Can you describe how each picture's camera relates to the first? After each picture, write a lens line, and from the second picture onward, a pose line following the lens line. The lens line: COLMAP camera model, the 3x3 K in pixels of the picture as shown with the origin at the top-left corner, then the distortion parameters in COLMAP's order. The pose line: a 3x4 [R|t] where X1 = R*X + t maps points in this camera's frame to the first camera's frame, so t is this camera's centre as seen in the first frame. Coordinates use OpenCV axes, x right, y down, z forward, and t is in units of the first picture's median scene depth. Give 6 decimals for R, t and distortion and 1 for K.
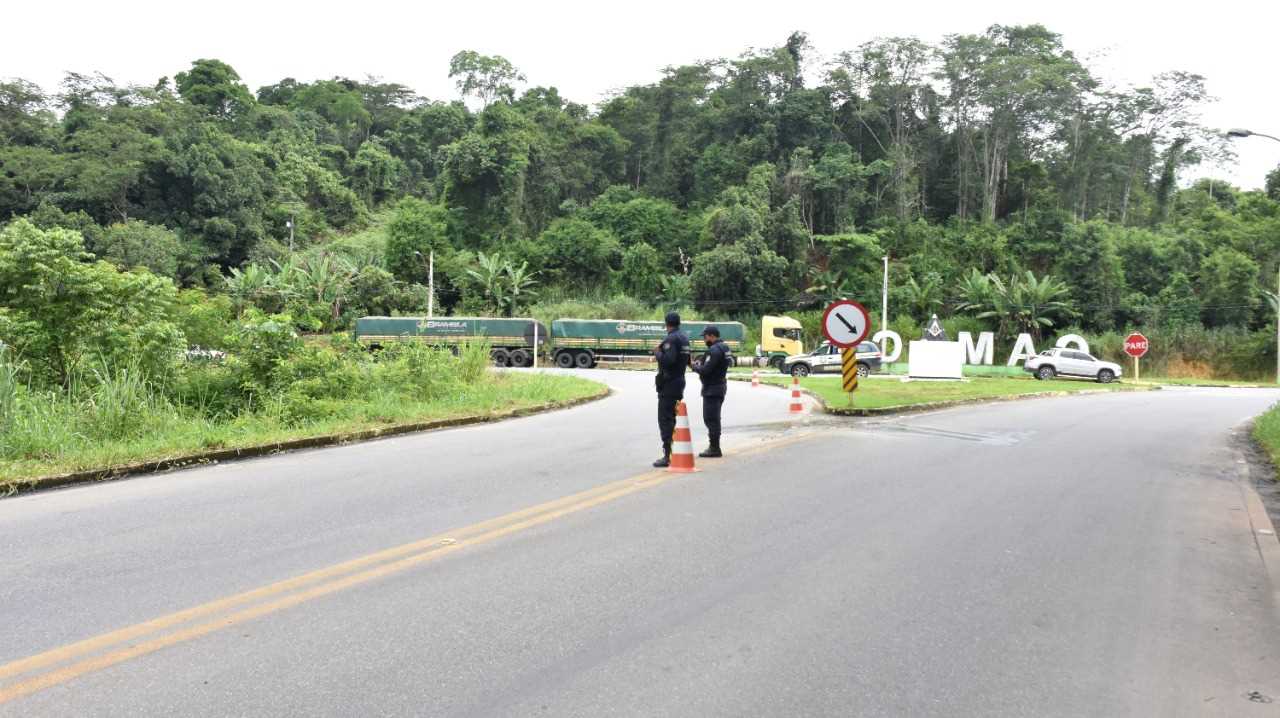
lens RADIAL K [[1120.8, 0, 640.0], [0, 1120.8, 359.0], [0, 0, 1]] dist [-0.039934, 0.009021]
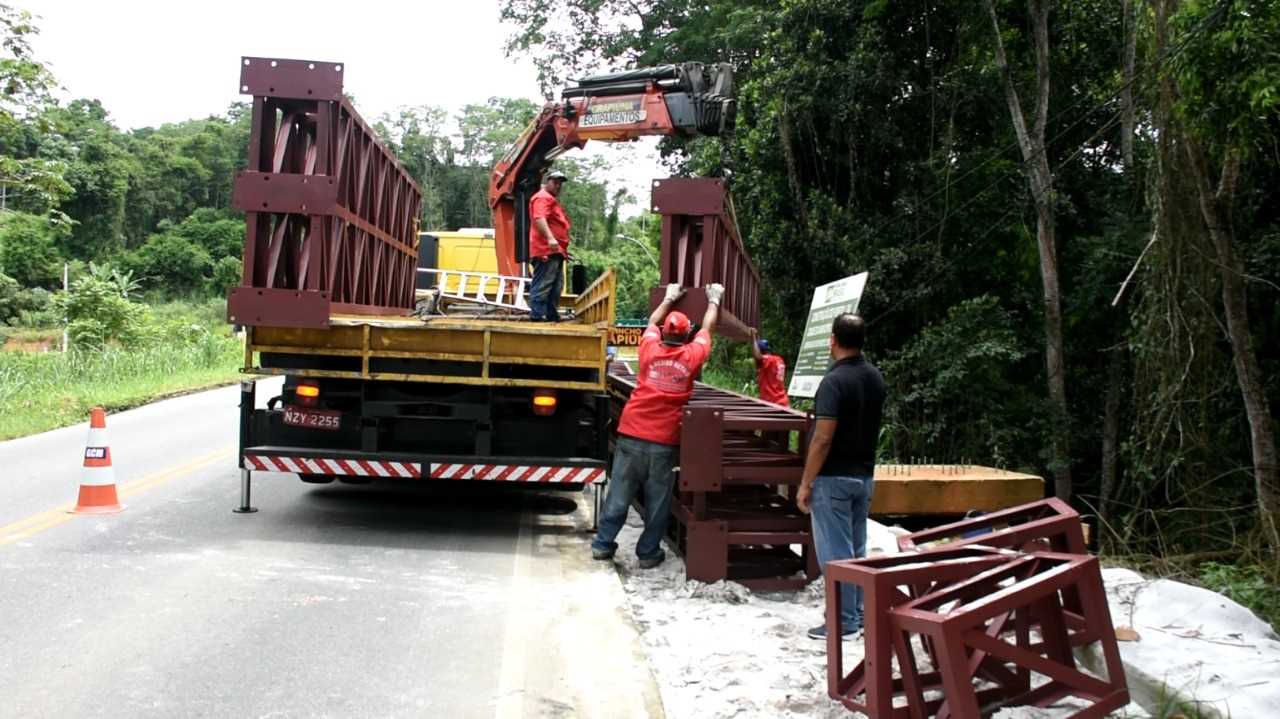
lens RADIAL K [[1130.4, 0, 587.9], [0, 1130.4, 359.2], [0, 0, 1]] dist [-0.032541, 0.002067]
pose [[0.921592, -0.016470, 0.387809, -0.119132], [0.014511, 0.999863, 0.007980, 0.007548], [-0.387888, -0.001727, 0.921705, -0.318785]]
